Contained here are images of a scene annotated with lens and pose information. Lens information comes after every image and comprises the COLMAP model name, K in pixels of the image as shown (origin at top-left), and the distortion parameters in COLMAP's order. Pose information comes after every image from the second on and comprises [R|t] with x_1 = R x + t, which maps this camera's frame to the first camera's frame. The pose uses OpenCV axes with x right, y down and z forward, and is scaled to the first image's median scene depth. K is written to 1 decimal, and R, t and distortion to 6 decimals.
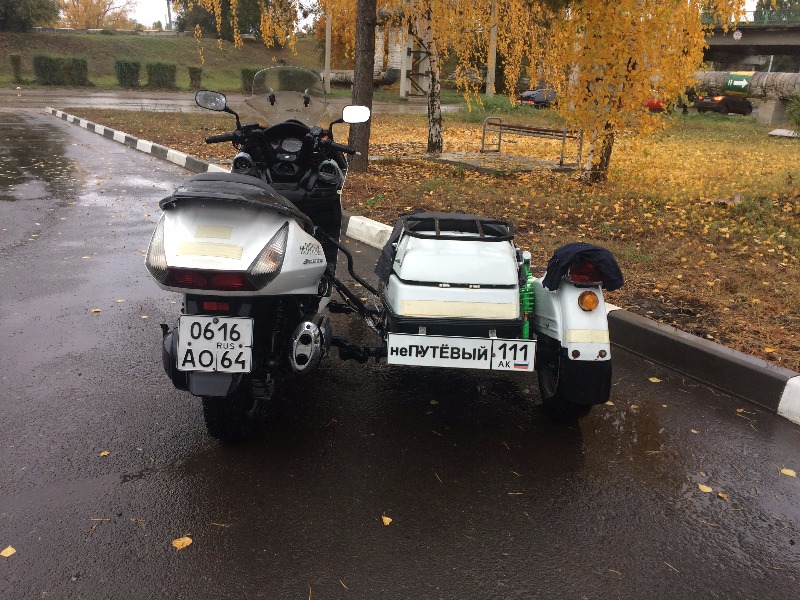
lens RADIAL K [[681.5, 0, 394.8], [0, 681.5, 298.4], [0, 0, 1]] dist [0.005670, -0.007268]
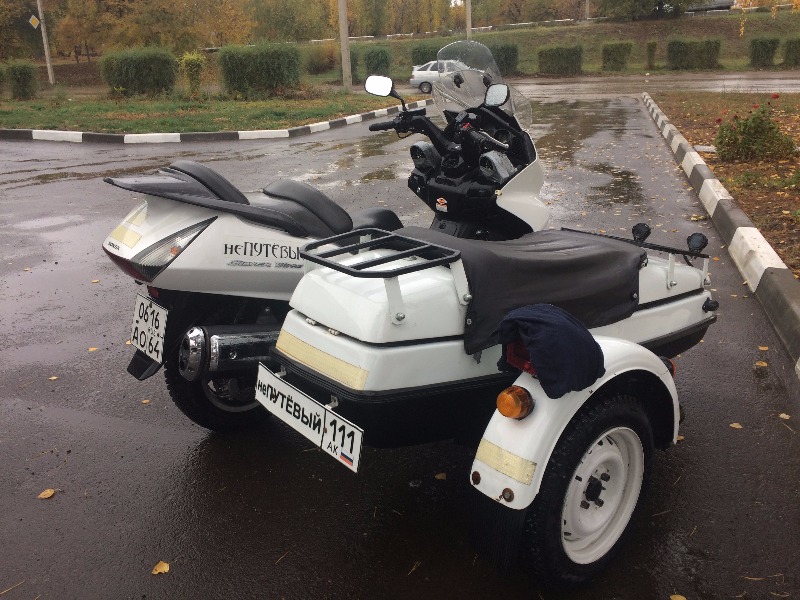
lens RADIAL K [[681.5, 0, 398.2], [0, 681.5, 302.4], [0, 0, 1]] dist [0.005670, -0.007268]
pose [[0.647949, 0.197630, -0.735598, 0.701420], [-0.177118, 0.978373, 0.106842, -0.141051], [0.740804, 0.061060, 0.668940, 0.564101]]
